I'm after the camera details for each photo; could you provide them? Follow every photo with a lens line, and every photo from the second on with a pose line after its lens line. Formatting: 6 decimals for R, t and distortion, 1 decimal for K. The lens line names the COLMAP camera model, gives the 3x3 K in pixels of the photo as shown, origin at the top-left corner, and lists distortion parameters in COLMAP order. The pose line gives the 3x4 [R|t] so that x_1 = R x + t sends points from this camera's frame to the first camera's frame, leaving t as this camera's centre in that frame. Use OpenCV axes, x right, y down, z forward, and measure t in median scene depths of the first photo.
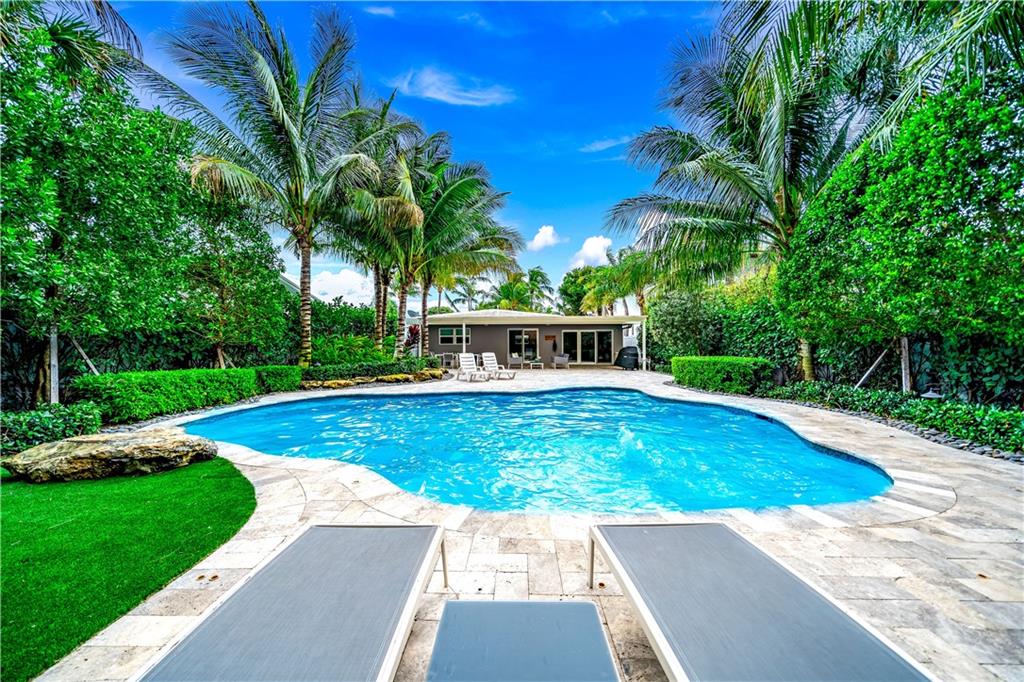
lens RADIAL K [[358.6, 0, 505.3], [0, 358.6, 344.9], [0, 0, 1]] dist [-0.005567, 0.000171]
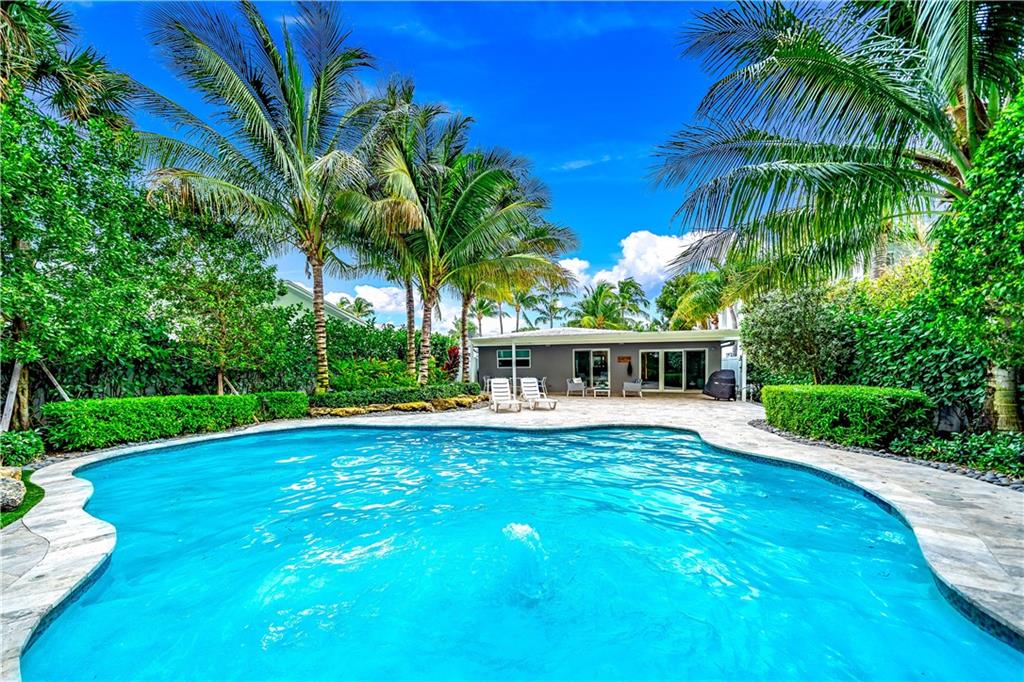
lens RADIAL K [[379.4, 0, 502.9], [0, 379.4, 385.6], [0, 0, 1]] dist [-0.003044, 0.000289]
pose [[0.965015, 0.008256, -0.262065, 0.159090], [0.004159, 0.998896, 0.046782, -0.002376], [0.262162, -0.046235, 0.963916, 0.144382]]
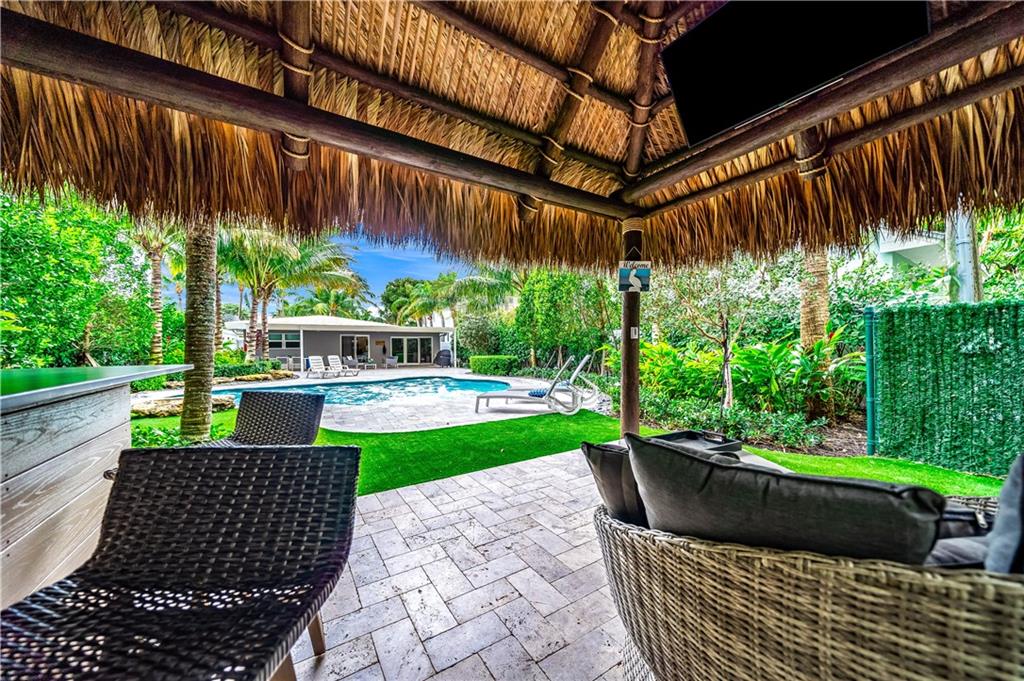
lens RADIAL K [[358.6, 0, 510.7], [0, 358.6, 358.9], [0, 0, 1]] dist [-0.005567, 0.000171]
pose [[0.872720, -0.016518, 0.487942, -0.140261], [0.002967, 0.999588, 0.028532, 0.000123], [-0.488212, -0.023452, 0.872410, -0.437645]]
